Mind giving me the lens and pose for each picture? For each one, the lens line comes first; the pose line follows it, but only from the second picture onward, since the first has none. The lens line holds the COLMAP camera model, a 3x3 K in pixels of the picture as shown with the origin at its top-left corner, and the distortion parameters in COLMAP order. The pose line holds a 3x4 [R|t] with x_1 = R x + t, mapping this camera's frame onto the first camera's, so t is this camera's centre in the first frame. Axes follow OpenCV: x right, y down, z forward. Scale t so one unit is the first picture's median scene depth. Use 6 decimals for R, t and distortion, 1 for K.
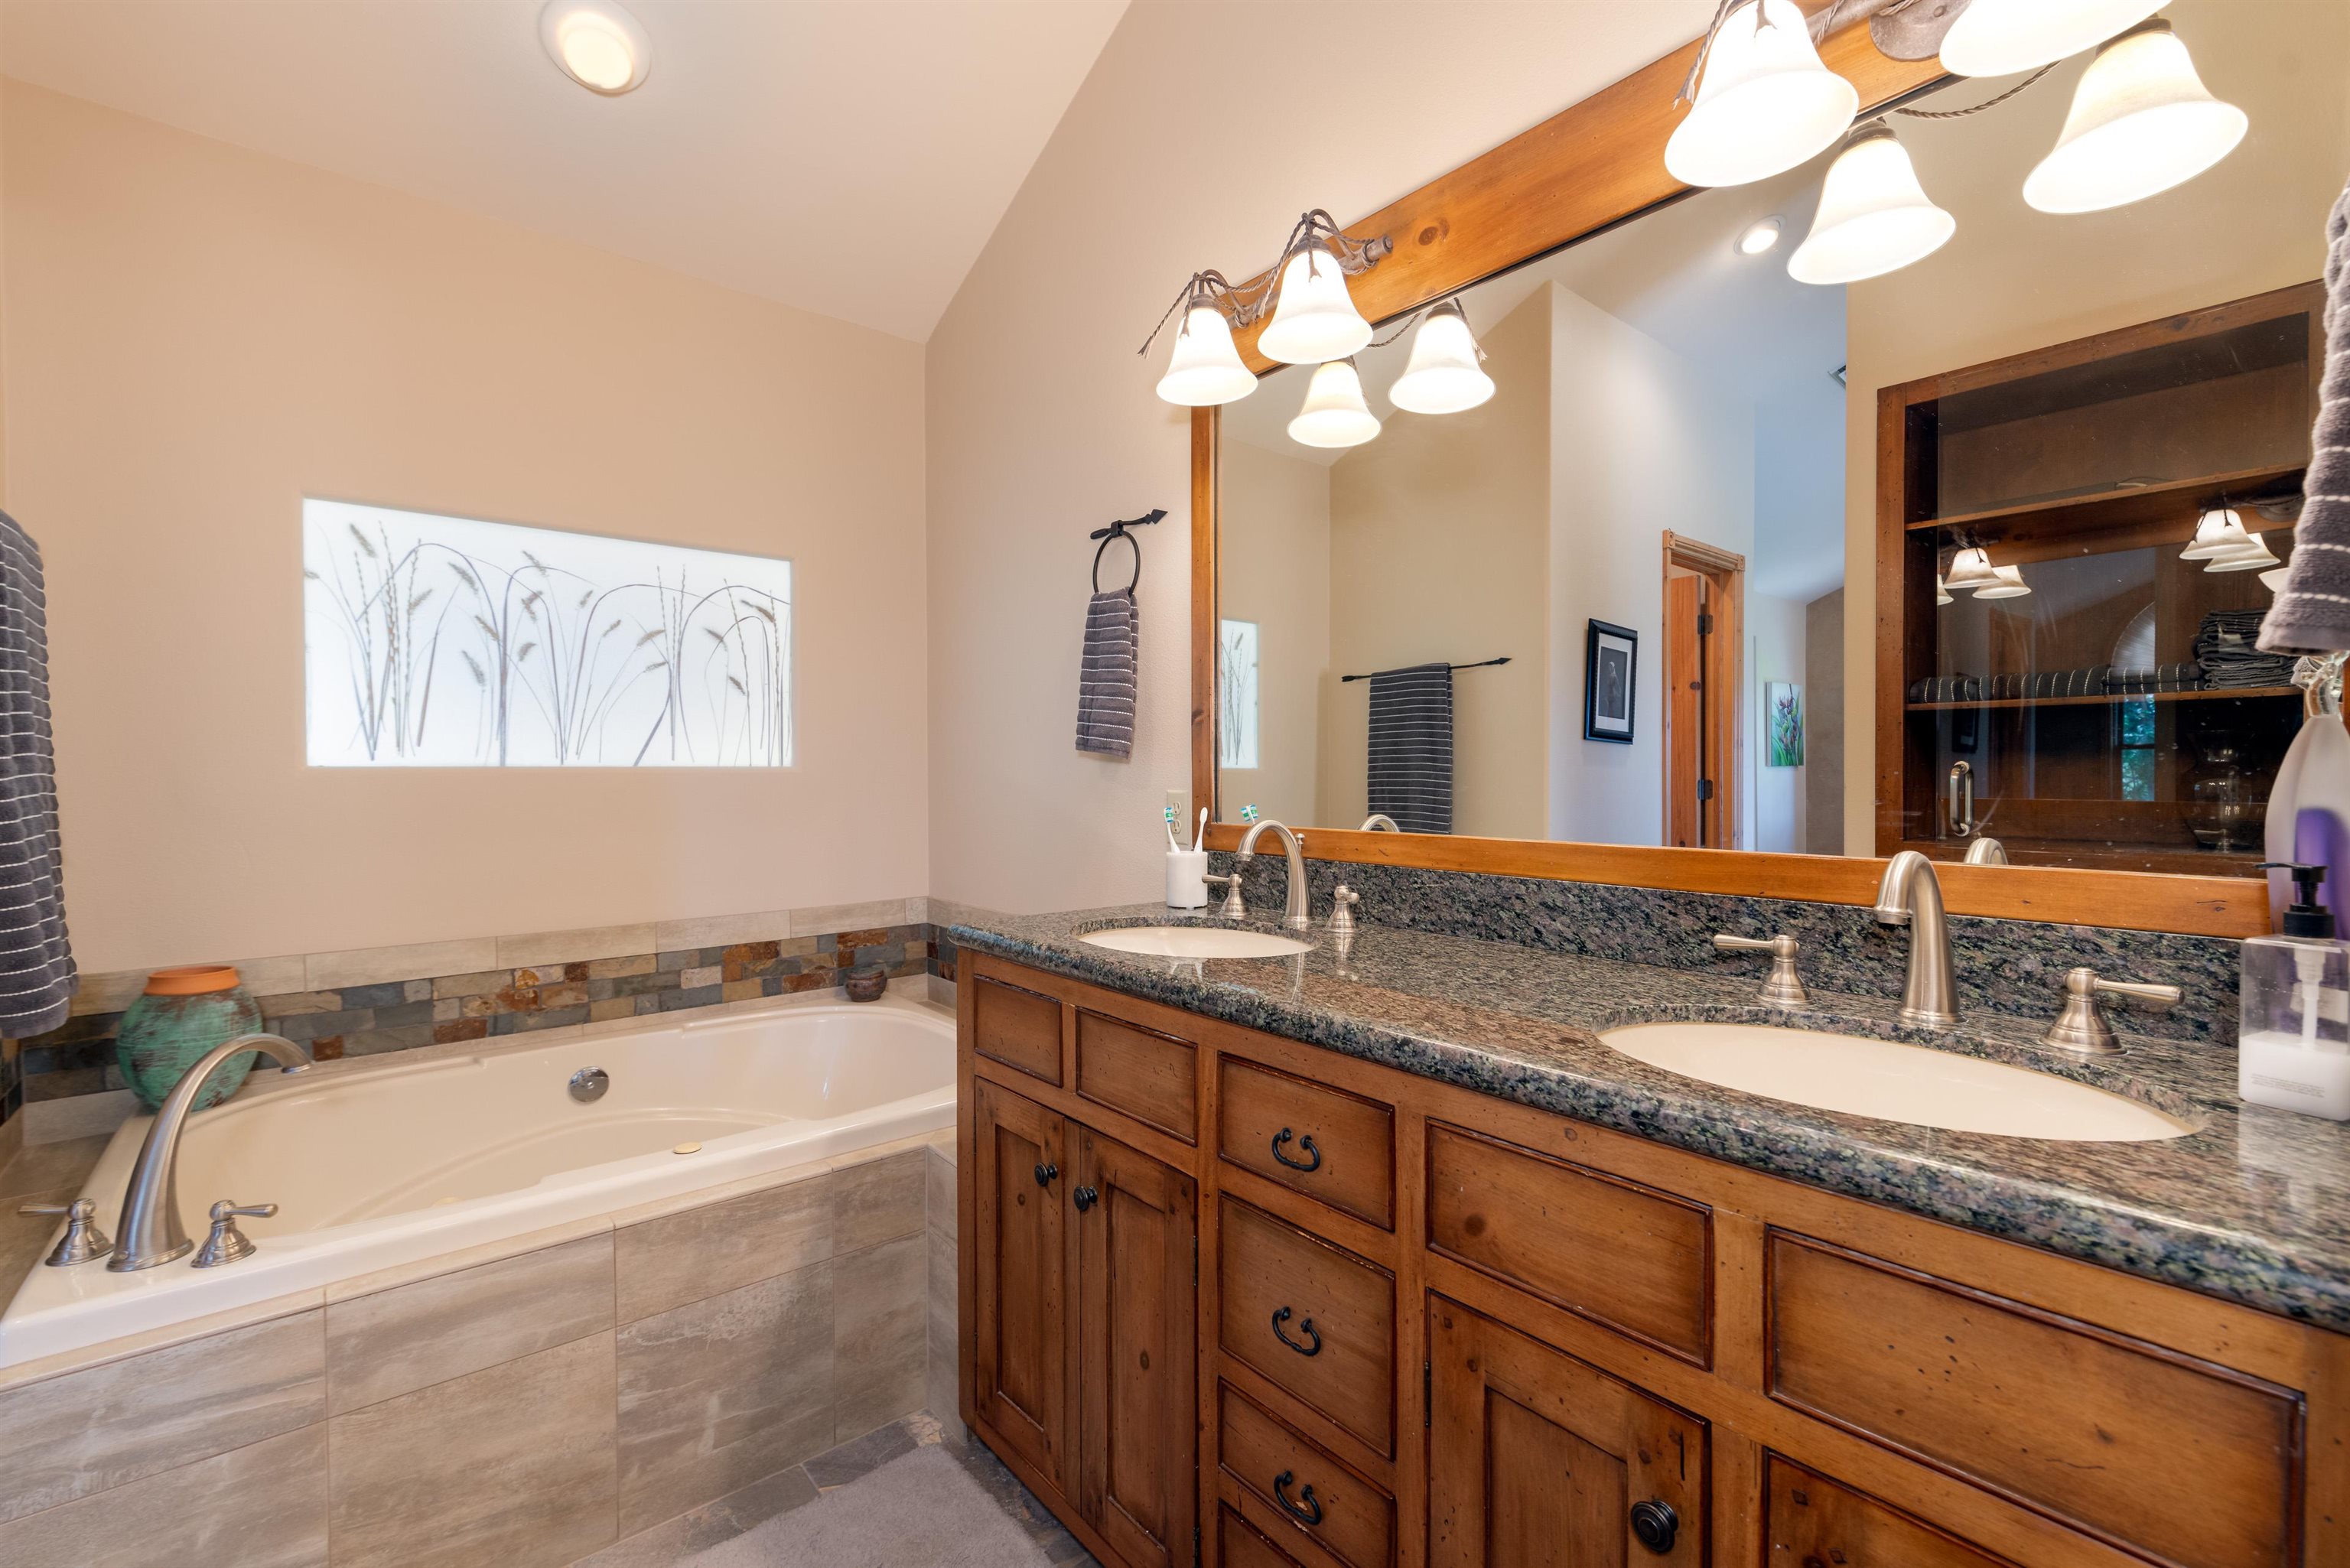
lens RADIAL K [[999.3, 0, 1185.4], [0, 999.3, 789.9], [0, 0, 1]] dist [0.003590, 0.000530]
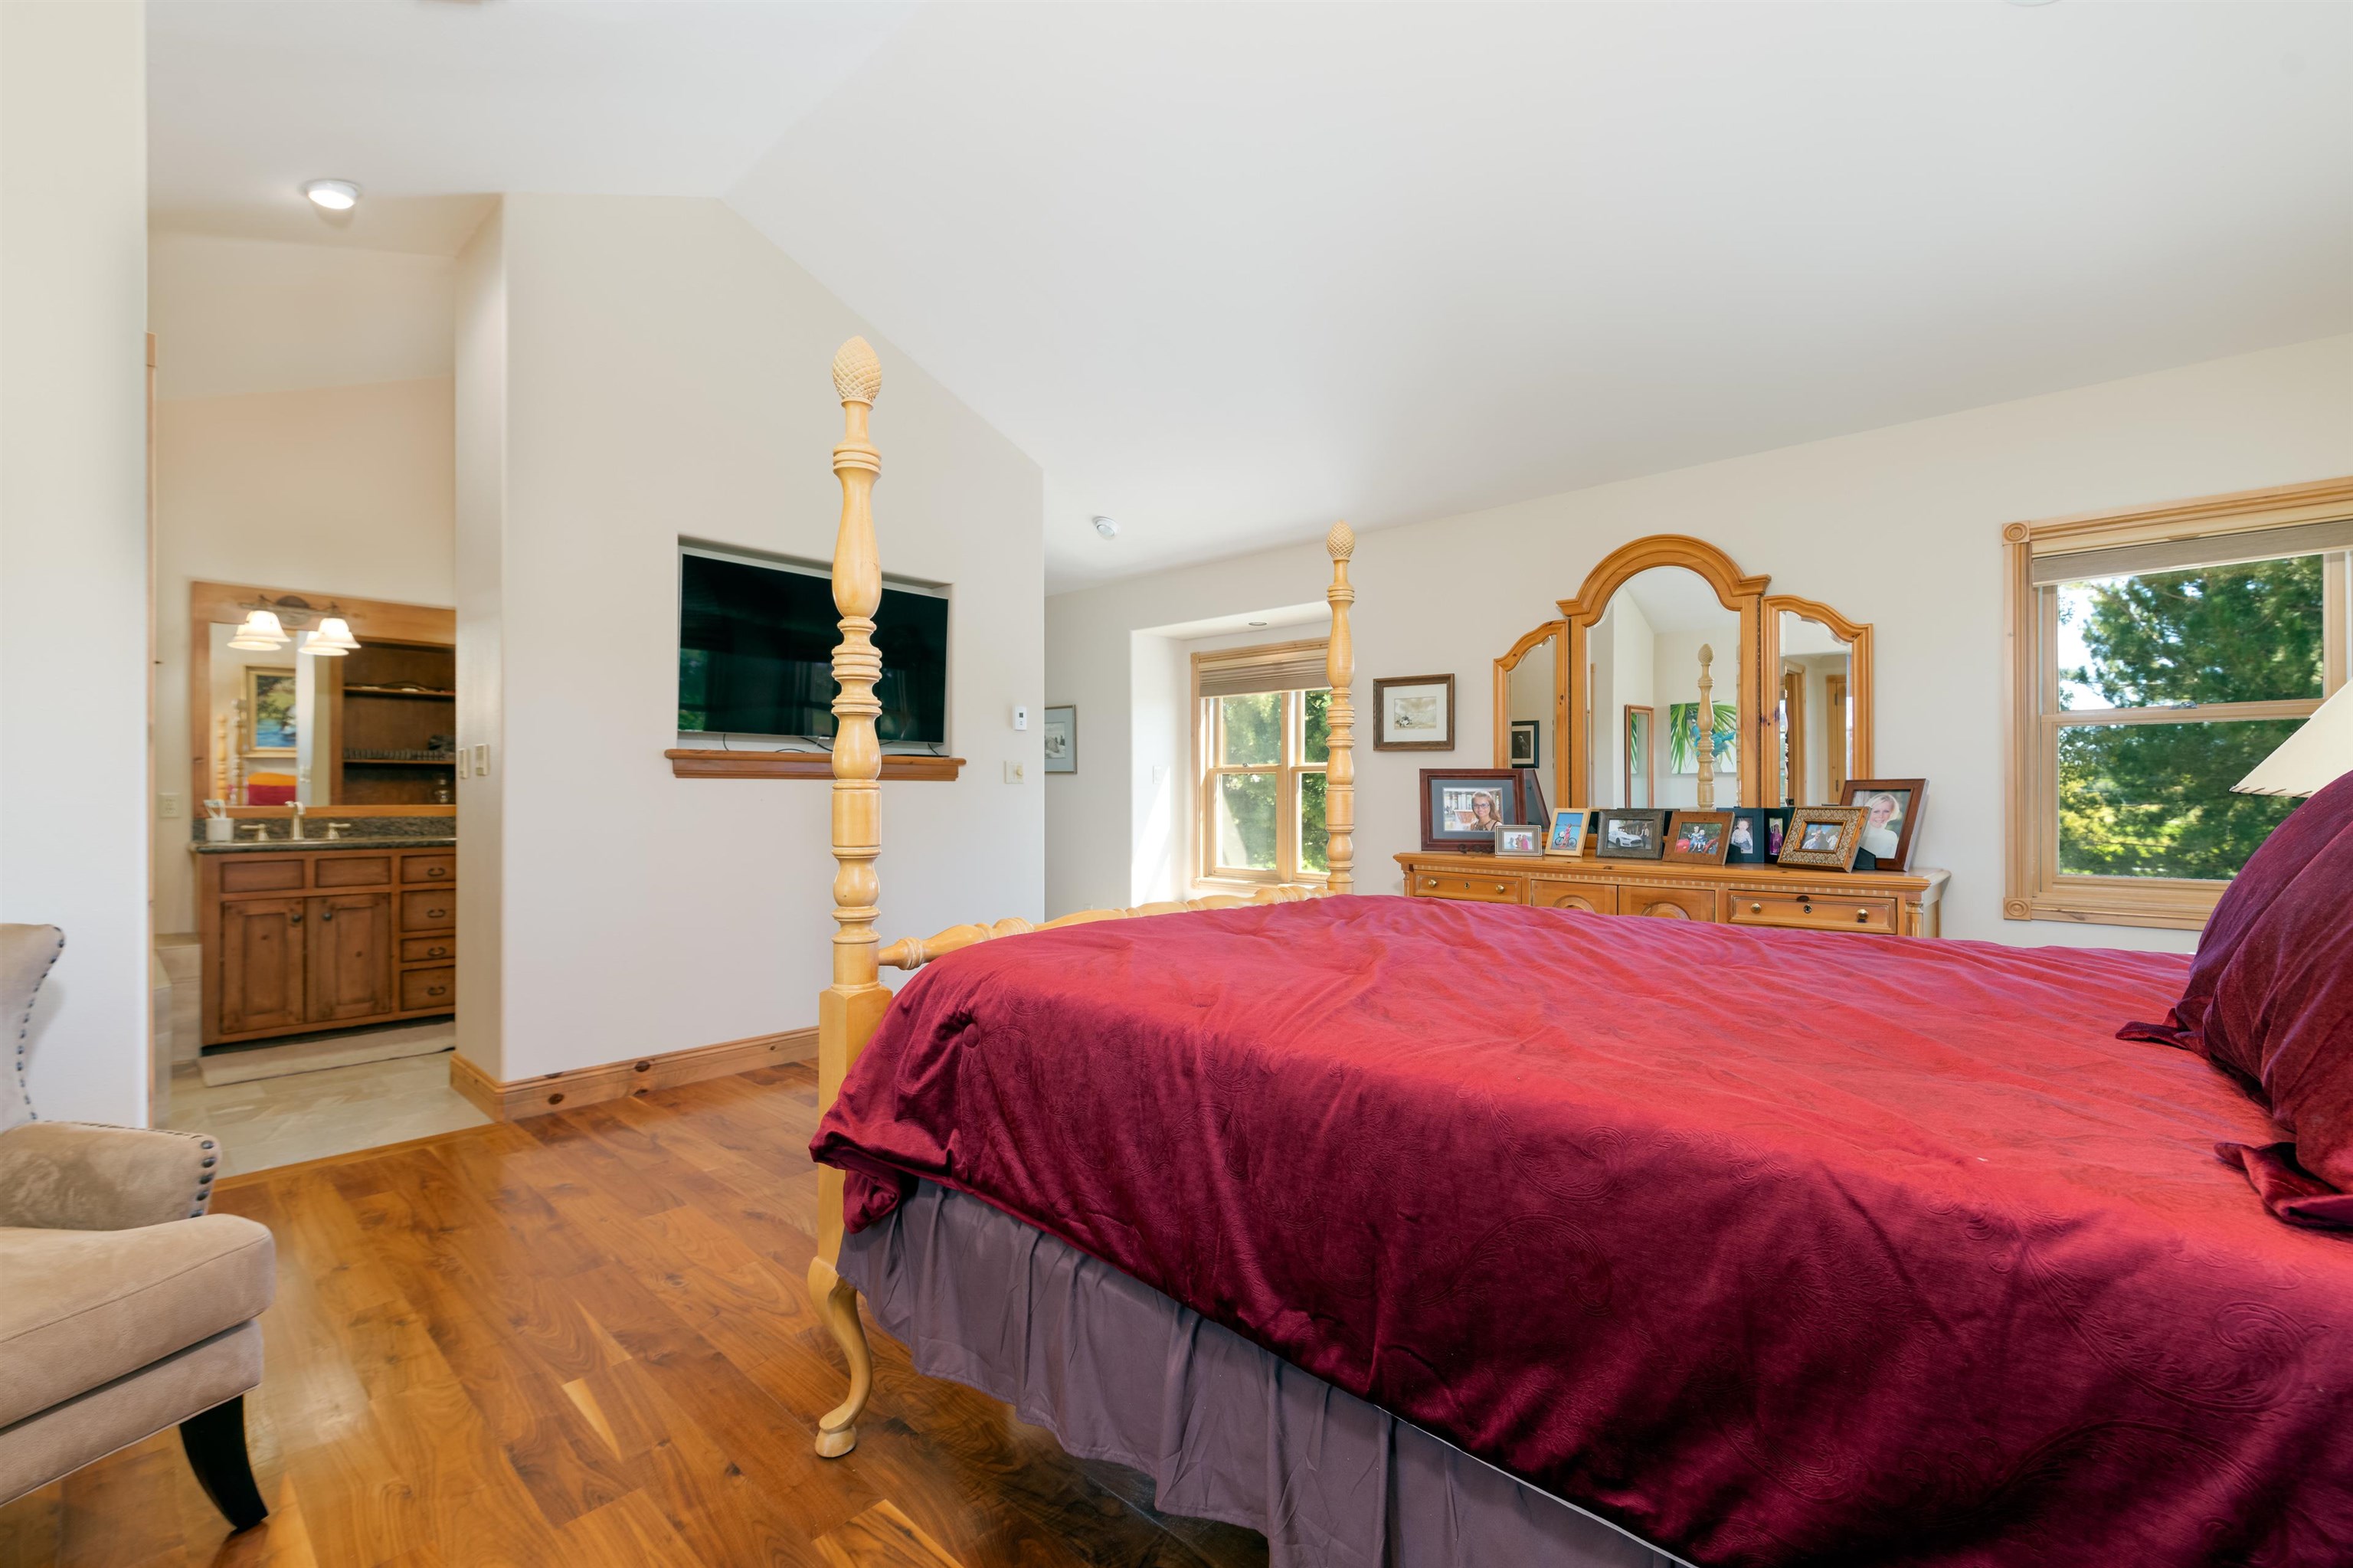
lens RADIAL K [[1000.6, 0, 1177.8], [0, 1000.6, 795.1], [0, 0, 1]] dist [0.003590, 0.000530]
pose [[-0.117501, 0.003189, 0.993068, -3.932632], [0.013453, 0.999908, -0.001619, 0.062305], [-0.992982, 0.013169, -0.117533, -1.459363]]
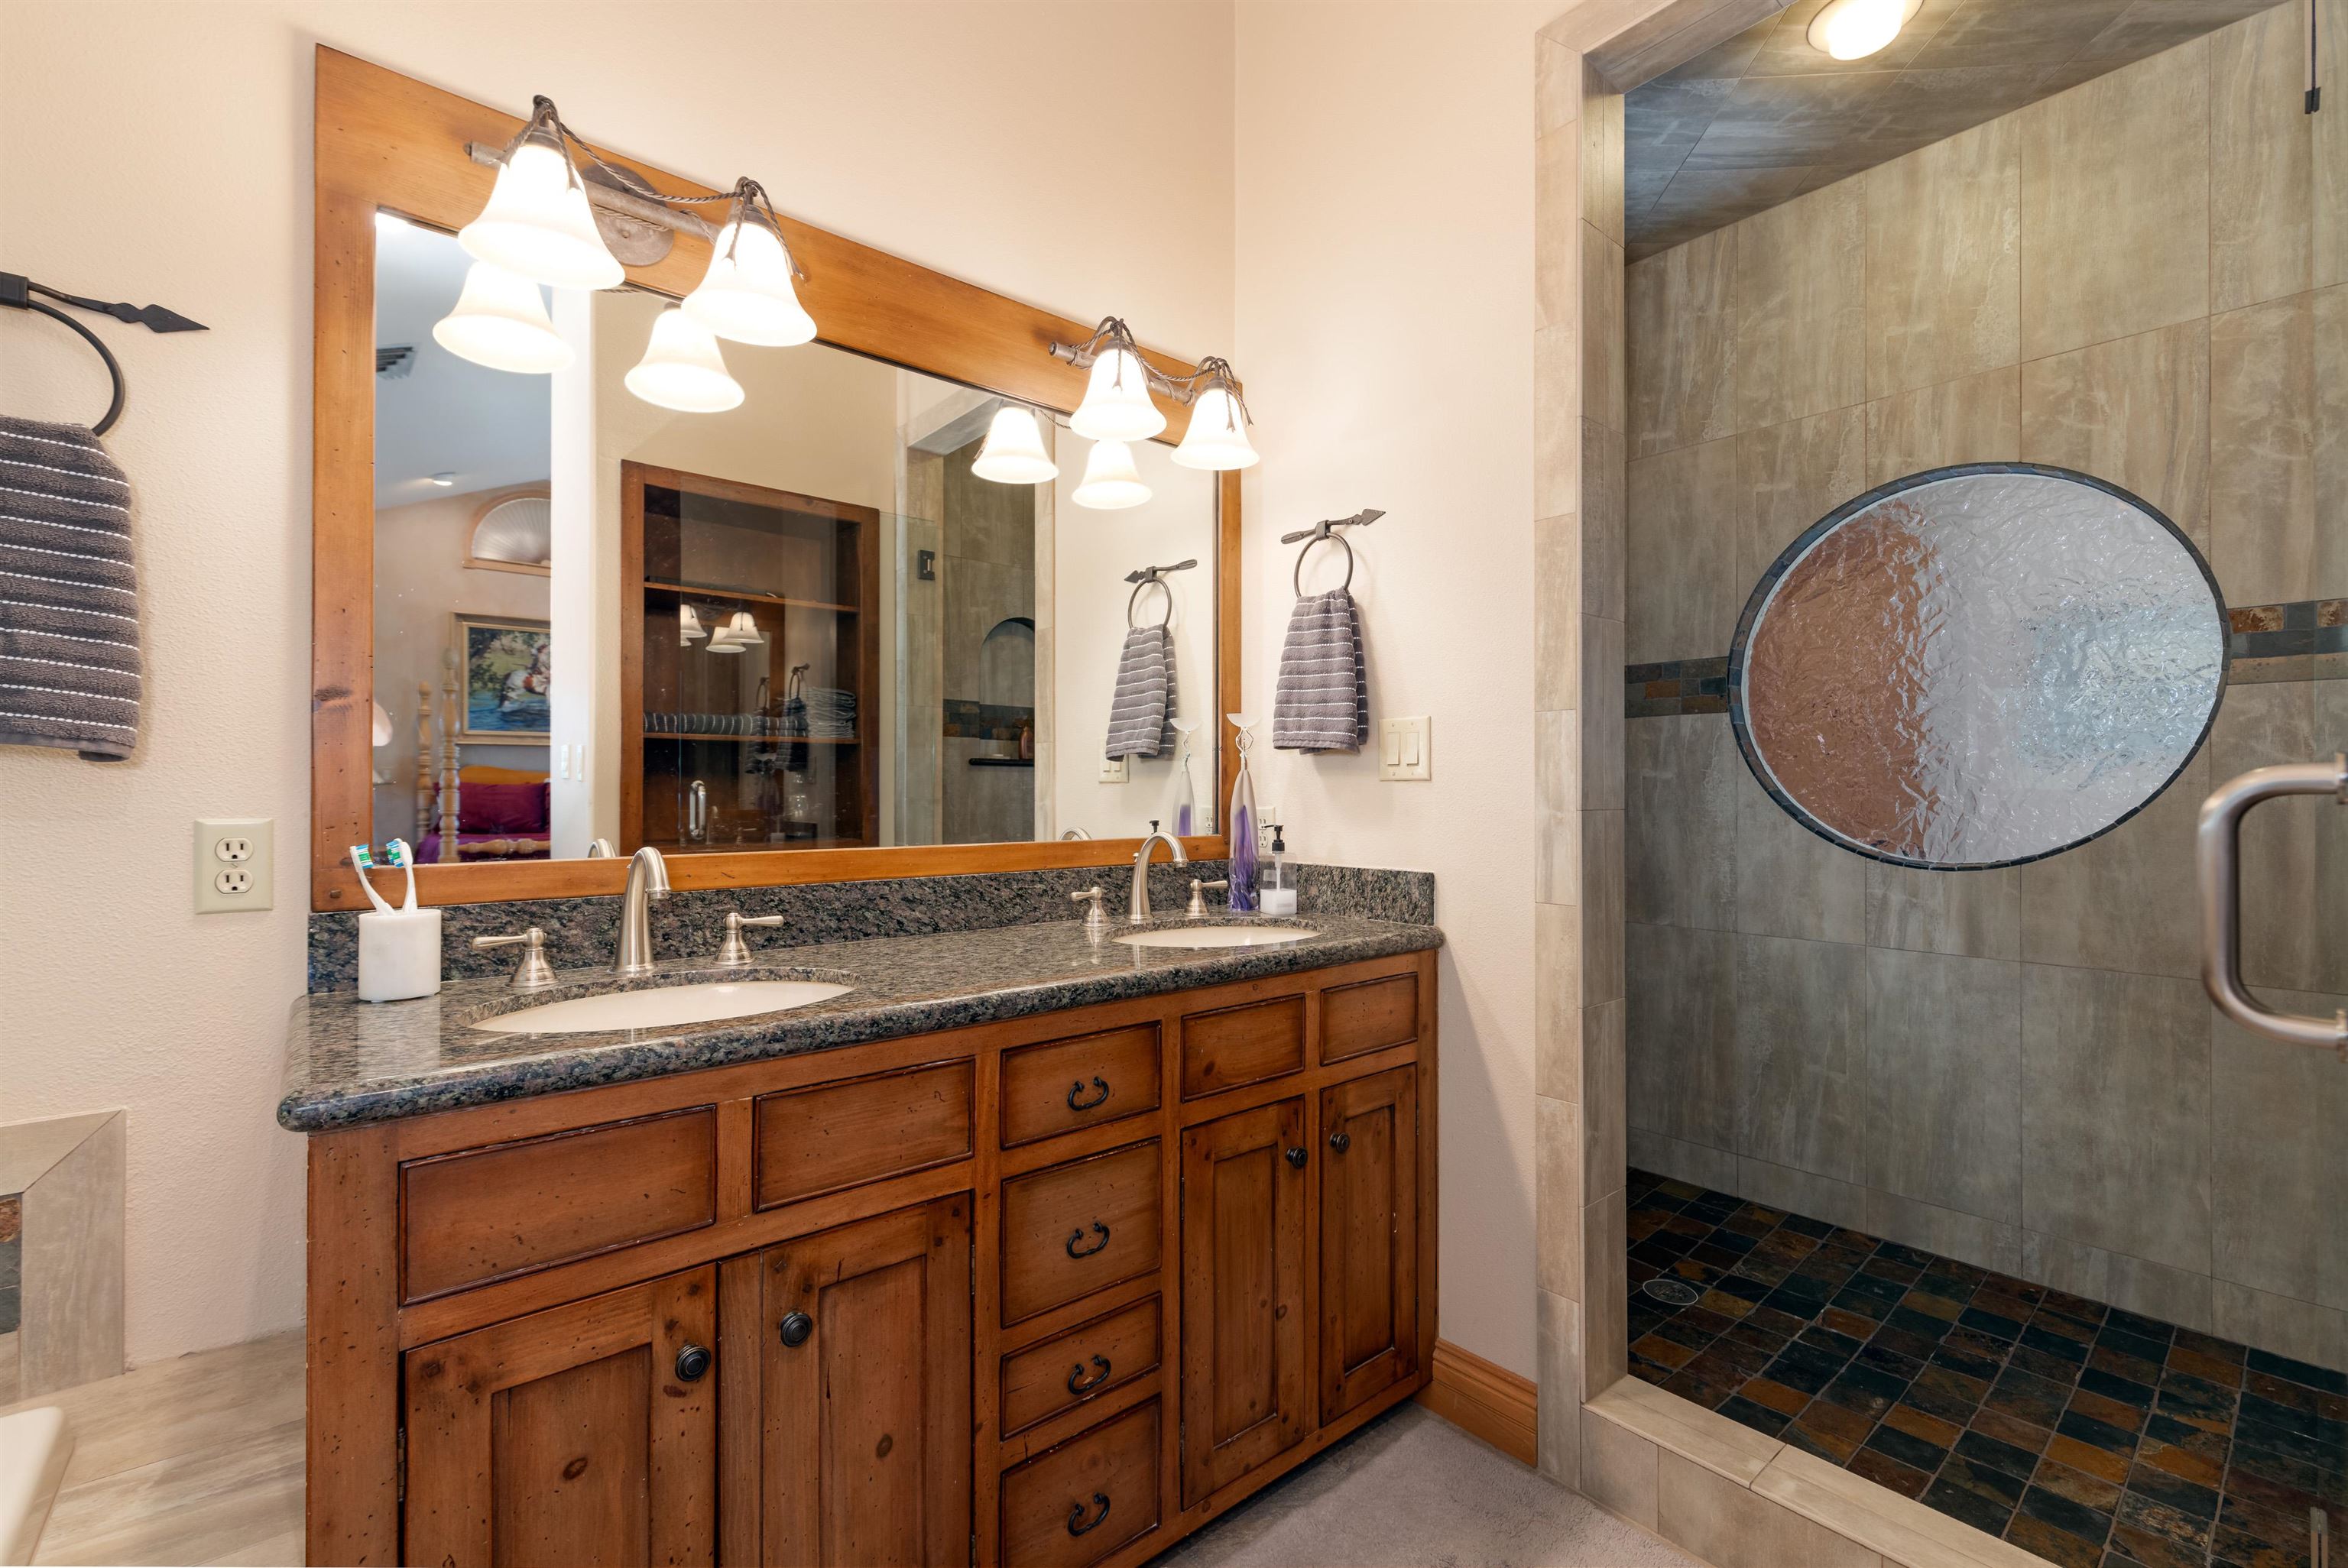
lens RADIAL K [[1001.8, 0, 1183.2], [0, 1001.8, 783.5], [0, 0, 1]] dist [-0.002599, -0.000307]
pose [[-0.003554, 0.009511, 0.999948, -0.964941], [0.012976, 0.999871, -0.009464, -0.011290], [-0.999909, 0.012941, -0.003677, 0.744786]]
